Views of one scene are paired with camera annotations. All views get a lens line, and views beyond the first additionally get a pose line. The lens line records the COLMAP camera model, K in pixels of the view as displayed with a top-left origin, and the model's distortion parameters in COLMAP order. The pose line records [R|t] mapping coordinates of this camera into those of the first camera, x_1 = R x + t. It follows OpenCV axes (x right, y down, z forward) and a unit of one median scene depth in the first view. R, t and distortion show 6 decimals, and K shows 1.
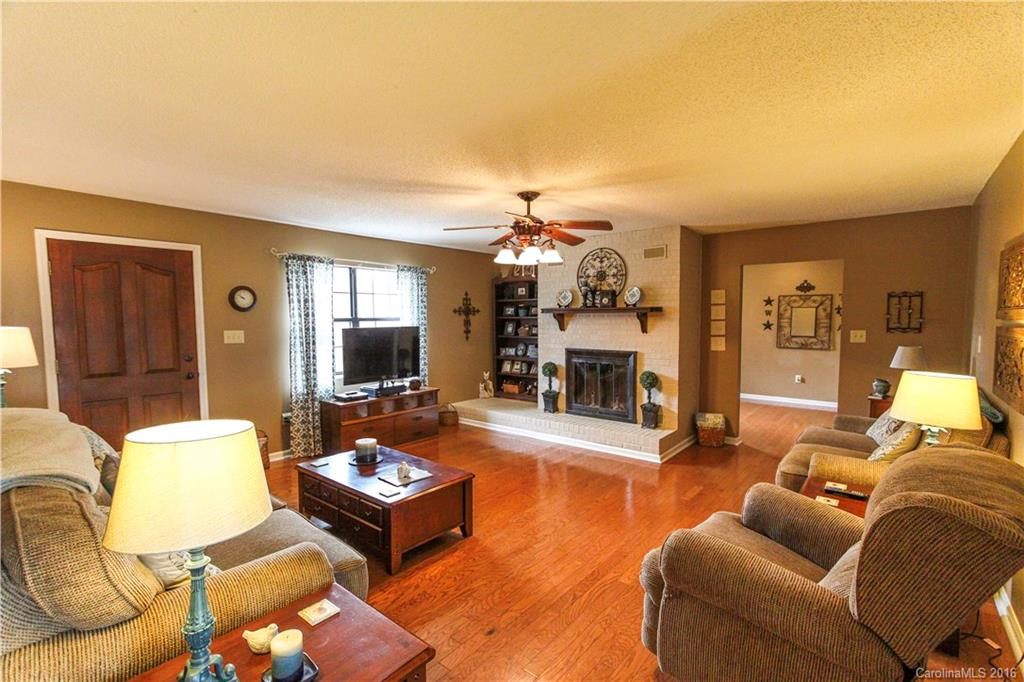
lens RADIAL K [[462.8, 0, 516.9], [0, 462.8, 345.8], [0, 0, 1]] dist [-0.000216, 0.000172]
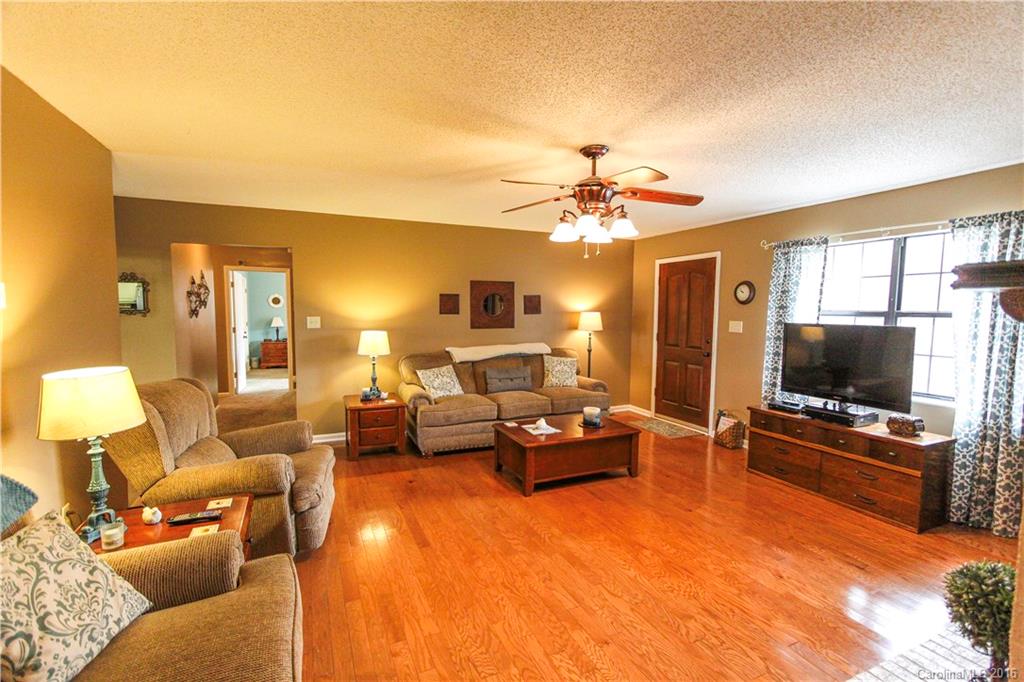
lens RADIAL K [[462.8, 0, 516.9], [0, 462.8, 345.8], [0, 0, 1]] dist [-0.000216, 0.000172]
pose [[-0.438118, 0.074237, -0.895847, 0.590578], [-0.059351, 0.992021, 0.111232, -0.061160], [0.896956, 0.101902, -0.430216, 0.923106]]
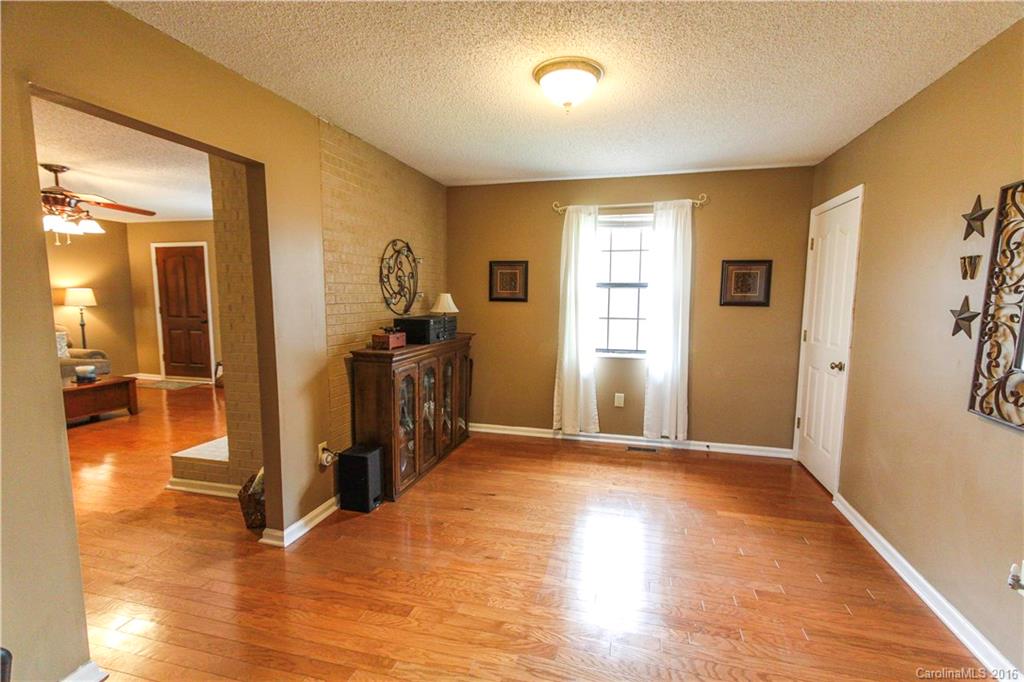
lens RADIAL K [[462.8, 0, 516.9], [0, 462.8, 345.8], [0, 0, 1]] dist [-0.000216, 0.000172]
pose [[0.420710, 0.109790, -0.900527, 1.105114], [-0.063524, 0.993779, 0.091481, -0.061702], [0.904969, 0.018718, 0.425066, 1.124828]]
